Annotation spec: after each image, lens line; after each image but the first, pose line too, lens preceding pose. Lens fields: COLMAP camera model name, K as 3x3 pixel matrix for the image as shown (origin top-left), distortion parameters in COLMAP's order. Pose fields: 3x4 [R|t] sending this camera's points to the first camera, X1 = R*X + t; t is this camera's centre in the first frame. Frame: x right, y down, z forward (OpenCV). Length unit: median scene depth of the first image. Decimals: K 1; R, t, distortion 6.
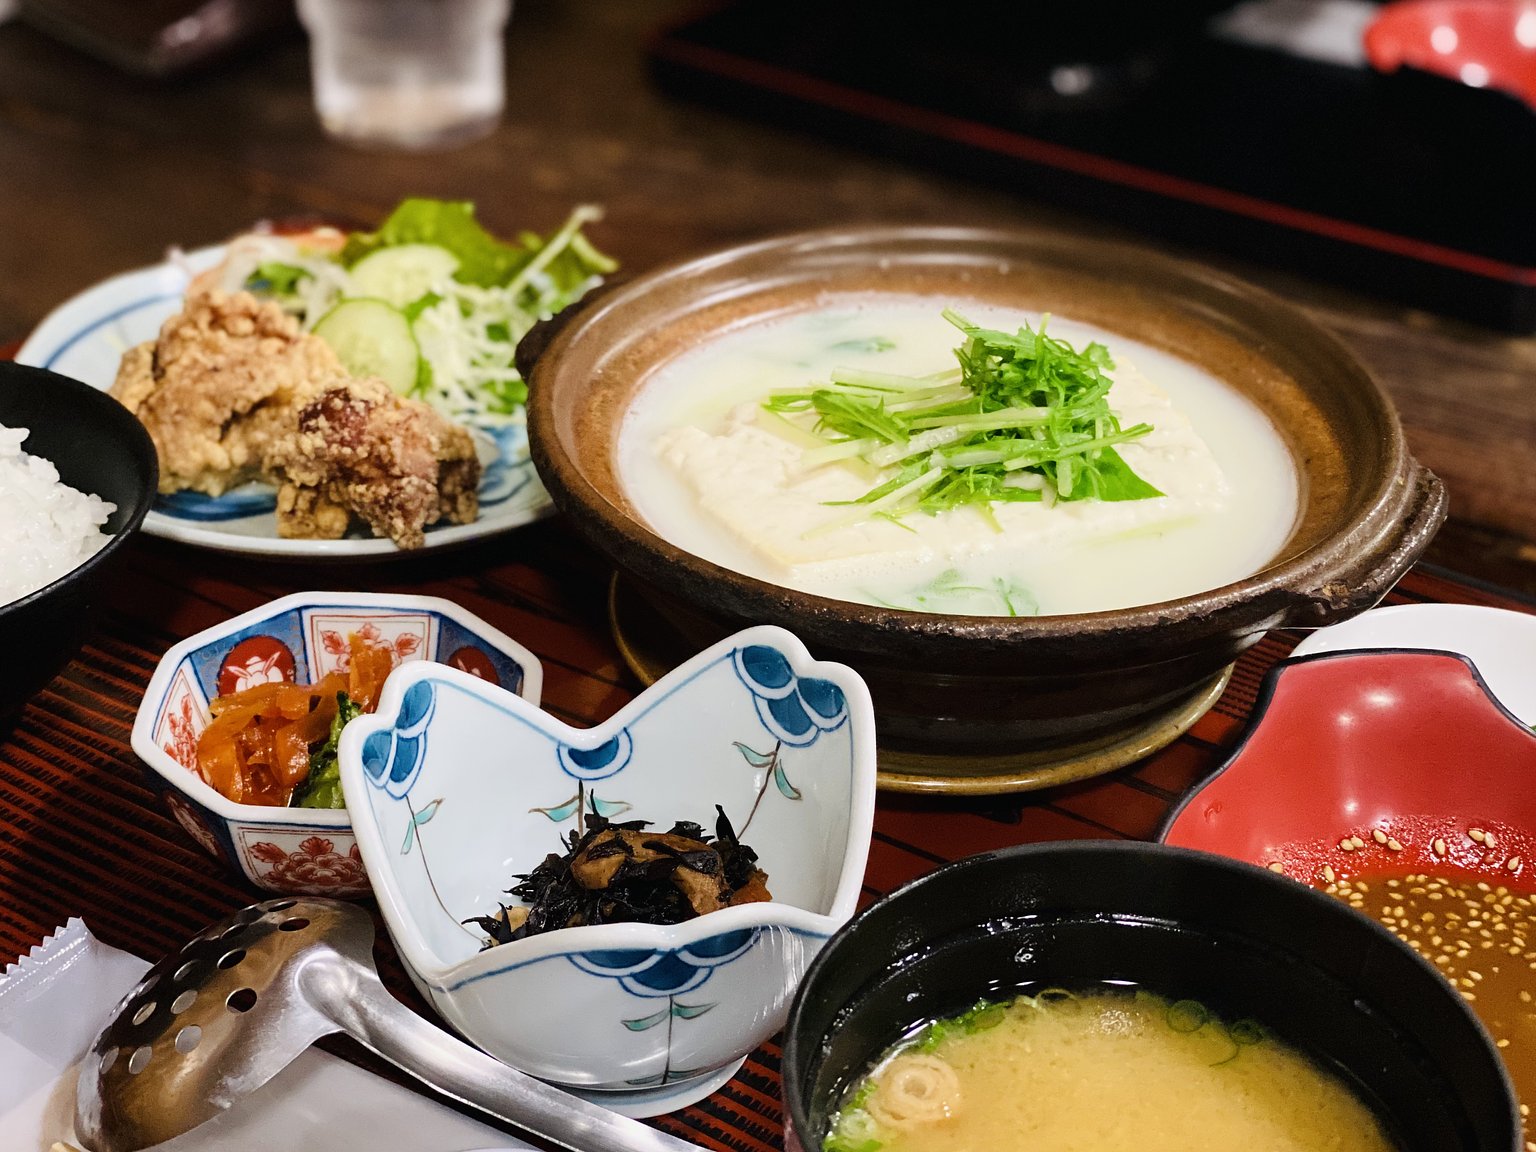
lens RADIAL K [[2353.2, 0, 766.2], [0, 2353.2, 578.2], [0, 0, 1]] dist [-0.003718, 0.000000]
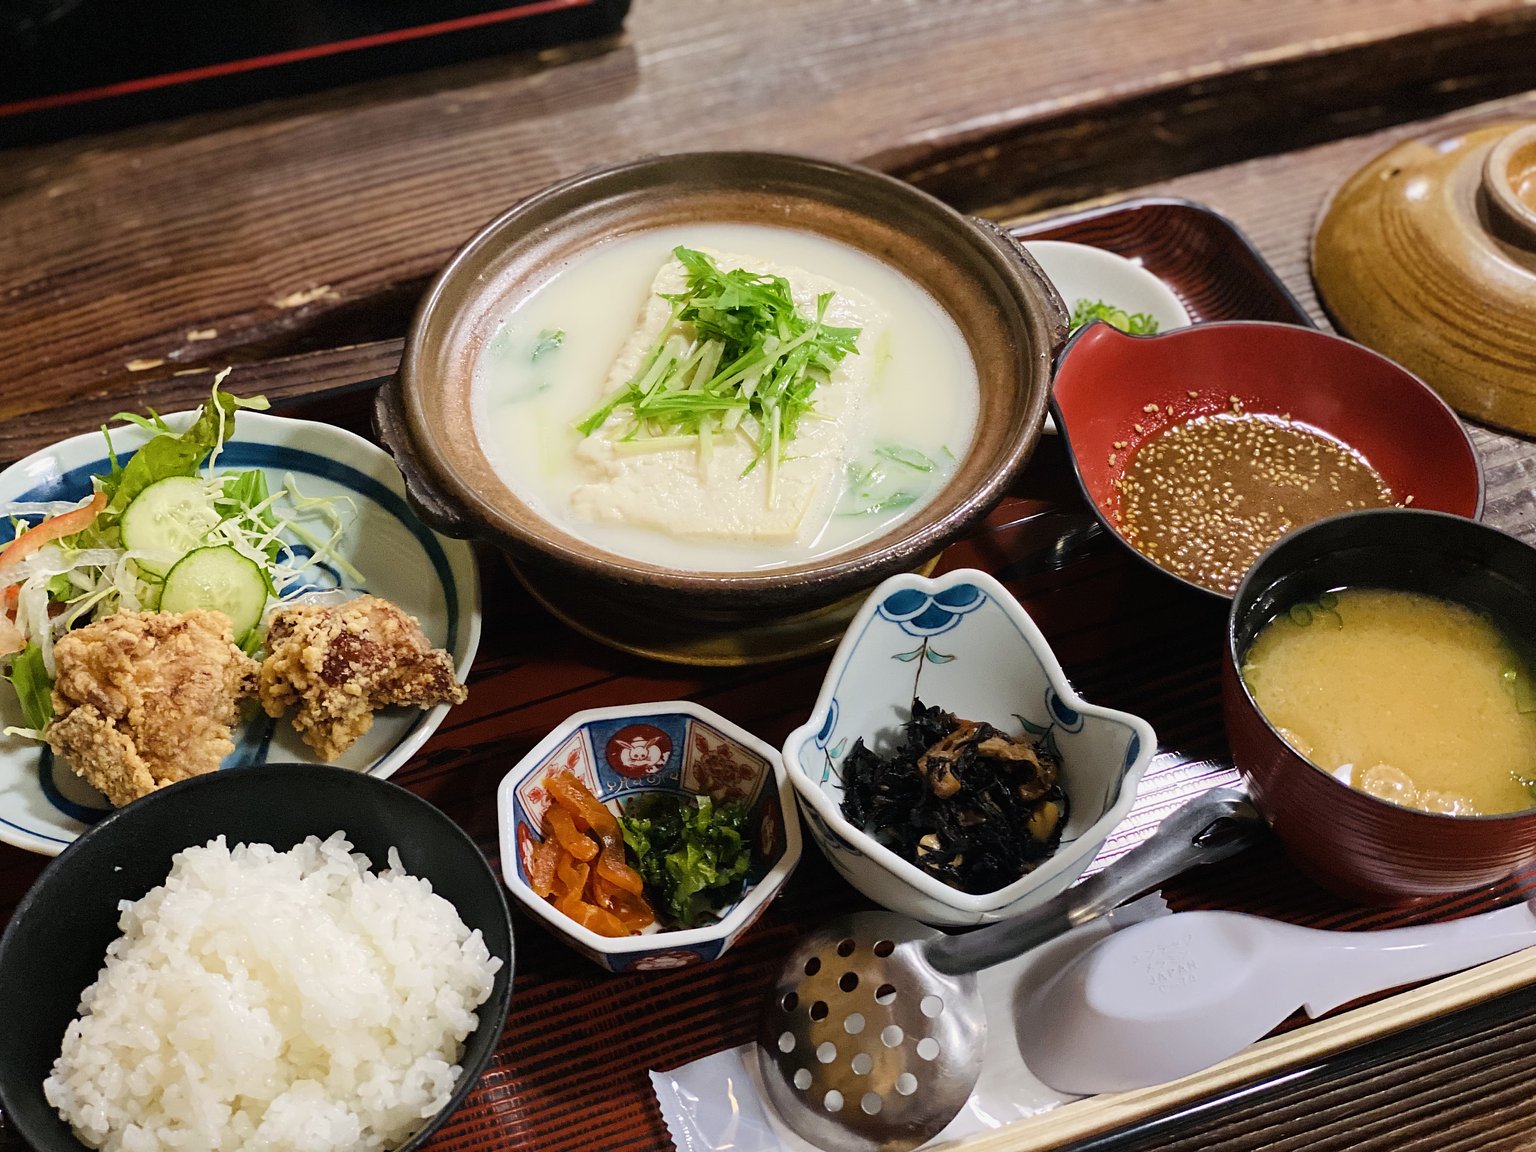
lens RADIAL K [[2353.2, 0, 767.3], [0, 2353.2, 573.9], [0, 0, 1]] dist [-0.003718, 0.000000]
pose [[0.612447, -0.610087, 0.502696, -0.670594], [0.442499, 0.791529, 0.421516, -0.544470], [-0.655060, -0.035714, 0.754732, -0.031123]]
